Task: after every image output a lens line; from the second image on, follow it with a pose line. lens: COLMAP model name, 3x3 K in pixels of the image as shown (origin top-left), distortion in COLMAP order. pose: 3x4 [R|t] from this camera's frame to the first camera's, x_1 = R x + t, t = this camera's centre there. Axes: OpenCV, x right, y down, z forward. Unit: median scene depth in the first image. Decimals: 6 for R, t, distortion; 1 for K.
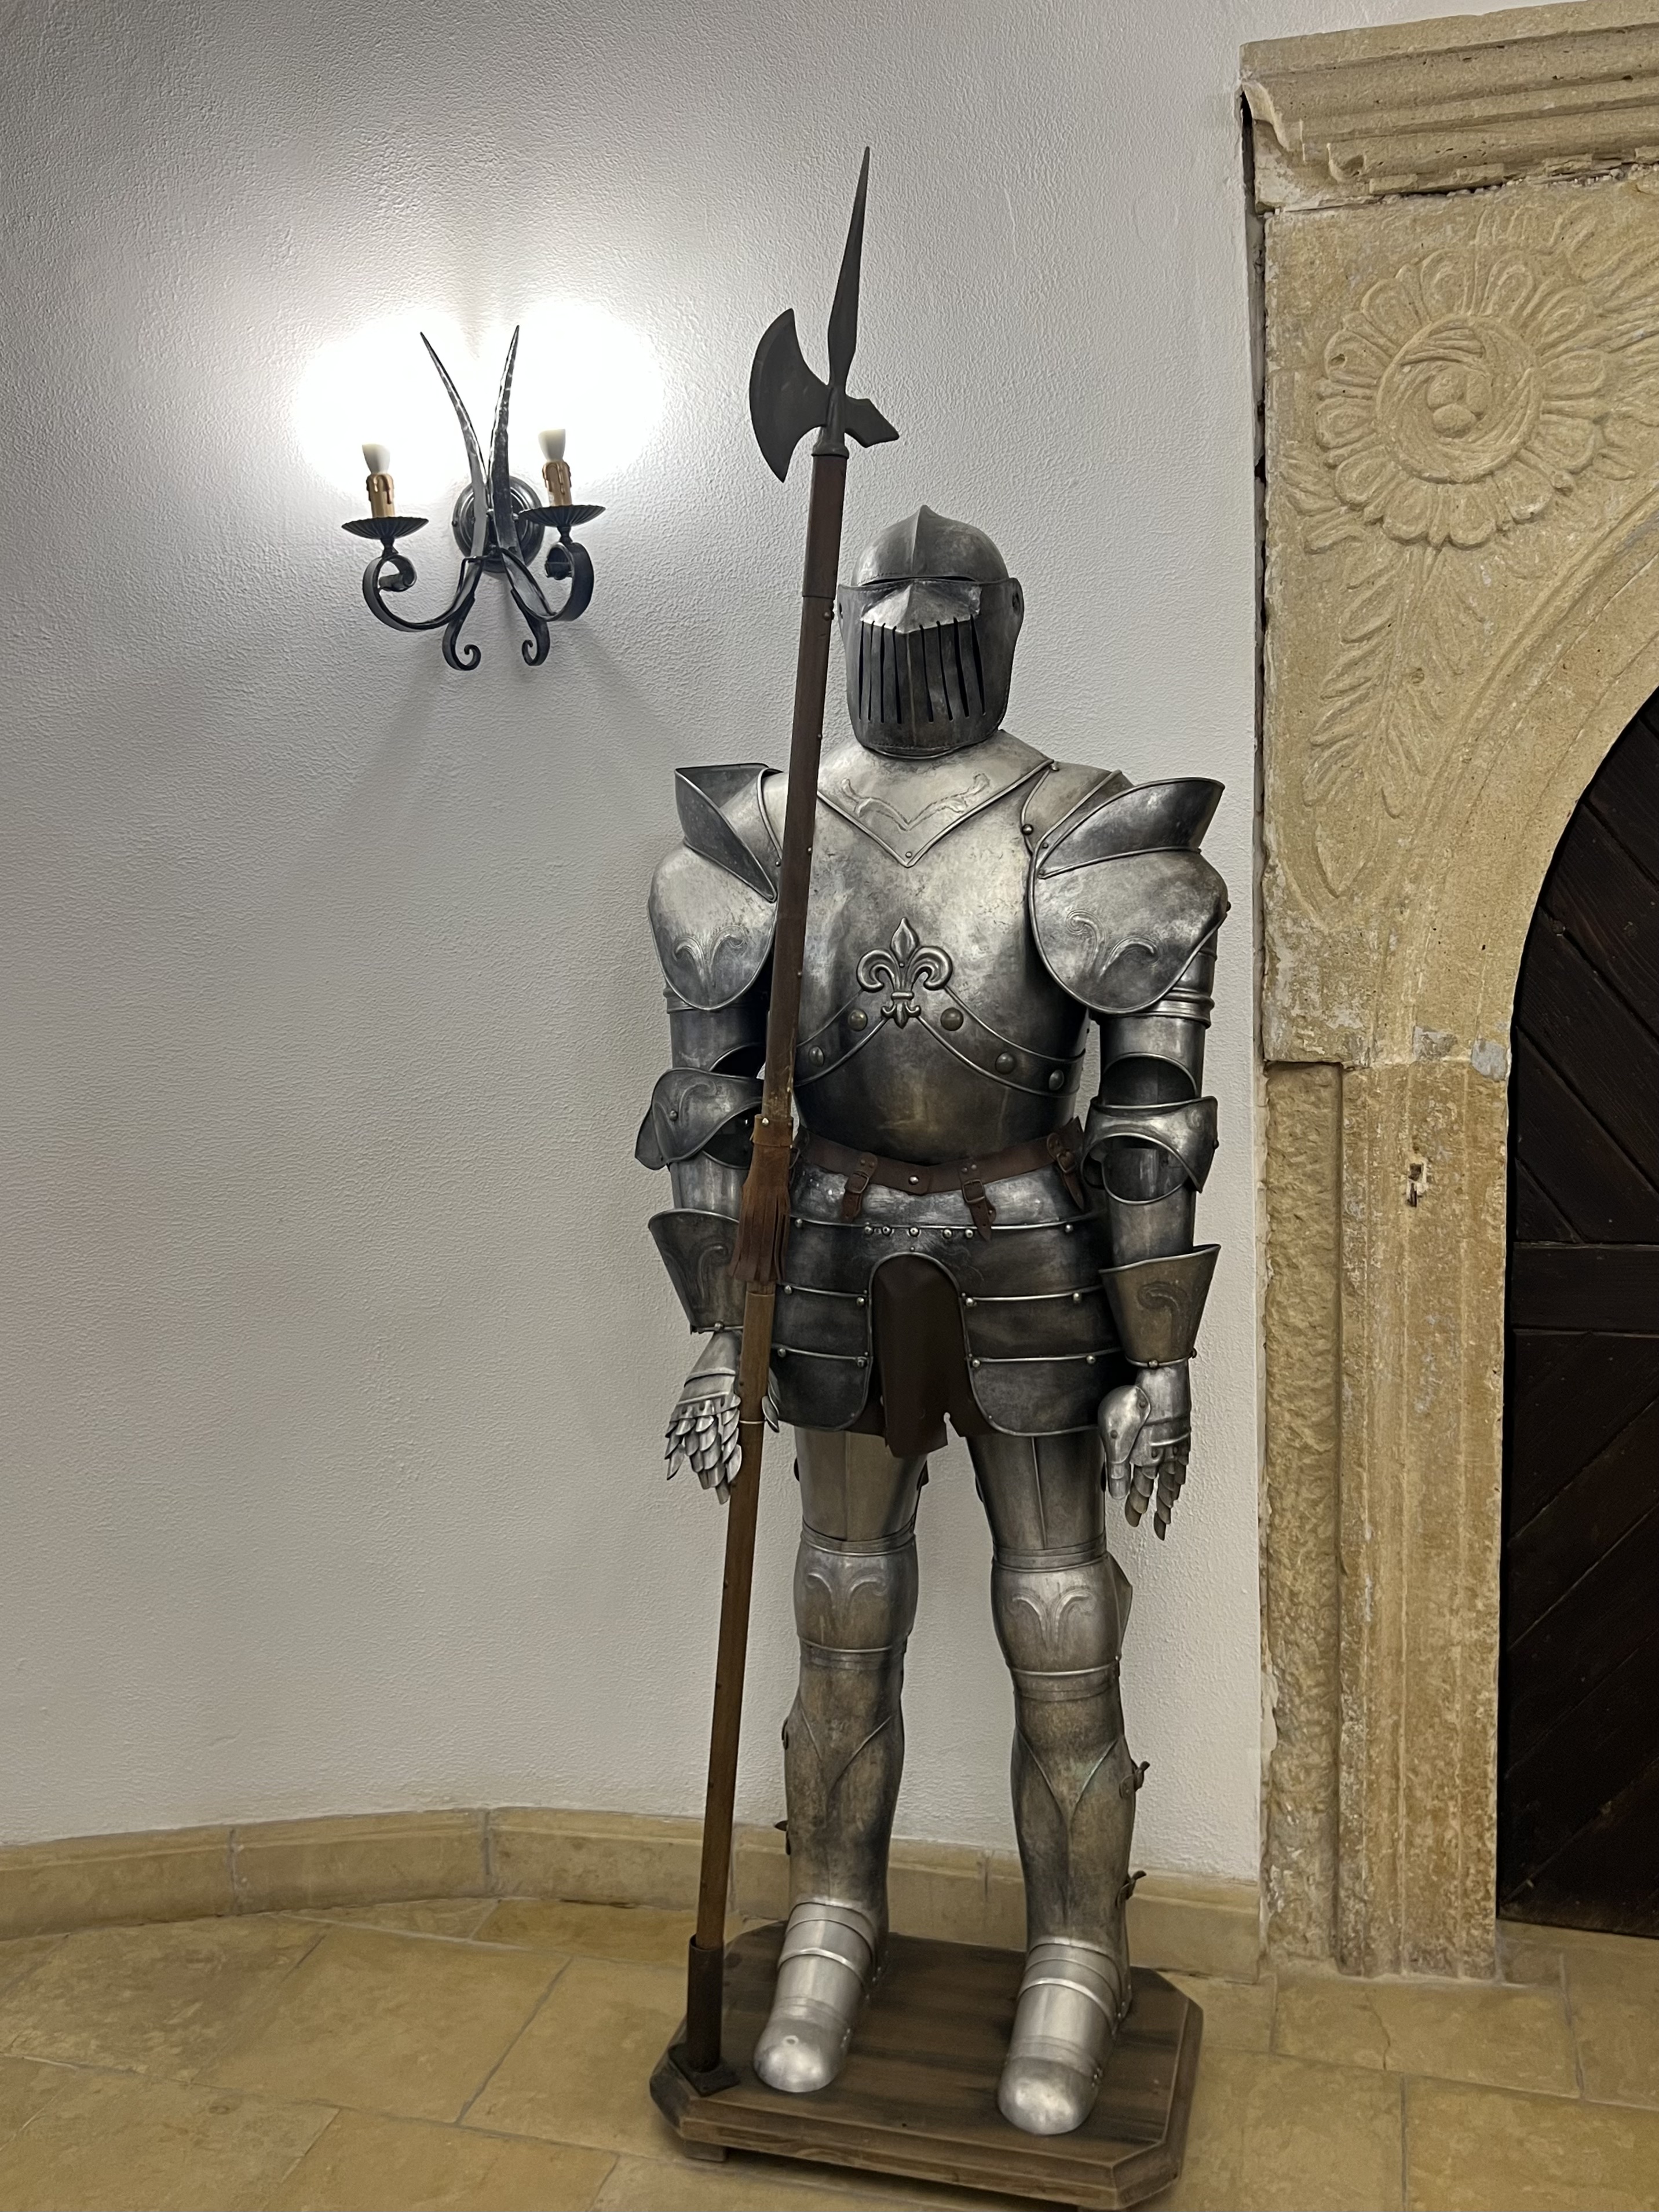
lens RADIAL K [[2071.7, 0, 829.5], [0, 2071.7, 1106.0], [0, 0, 1]] dist [0.039075, -0.009850]
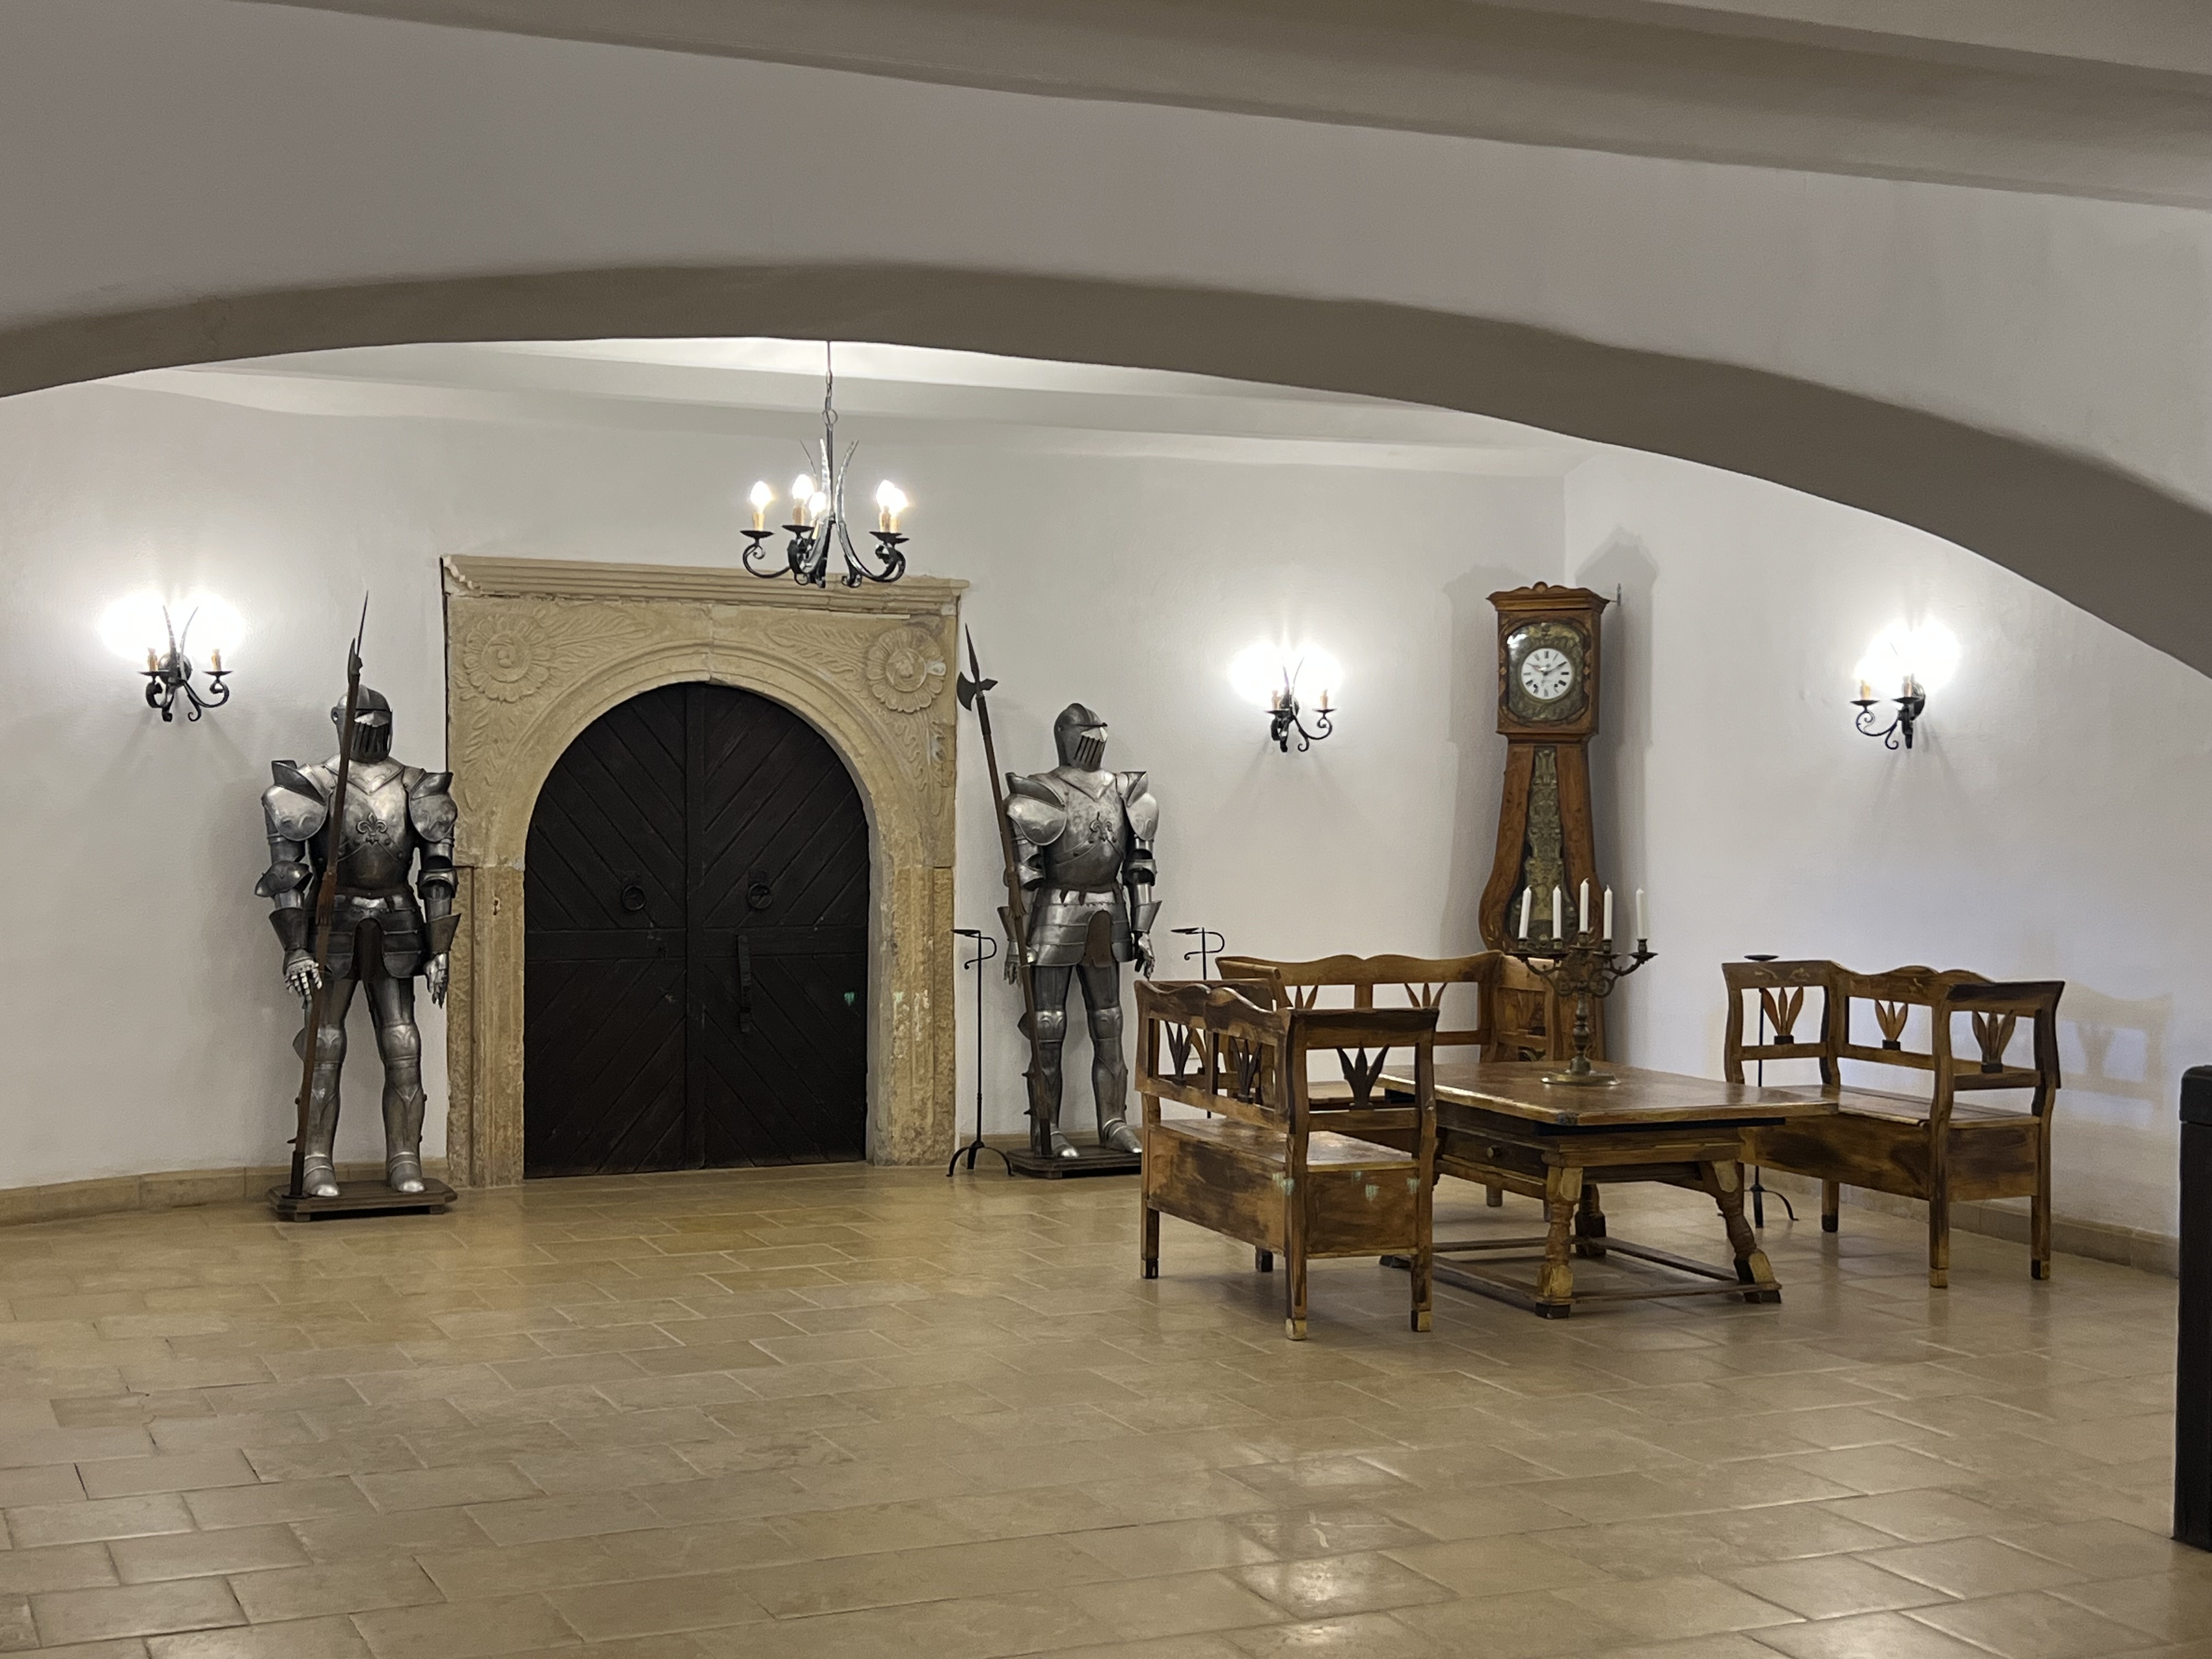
lens RADIAL K [[2825.7, 0, 1106.0], [0, 2825.7, 829.5], [0, 0, 1]] dist [-0.016931, -0.068081]
pose [[0.775940, 0.020792, 0.630463, -1.677652], [0.060841, 0.992330, -0.107605, 0.436797], [-0.627865, 0.121853, 0.768724, -2.819502]]
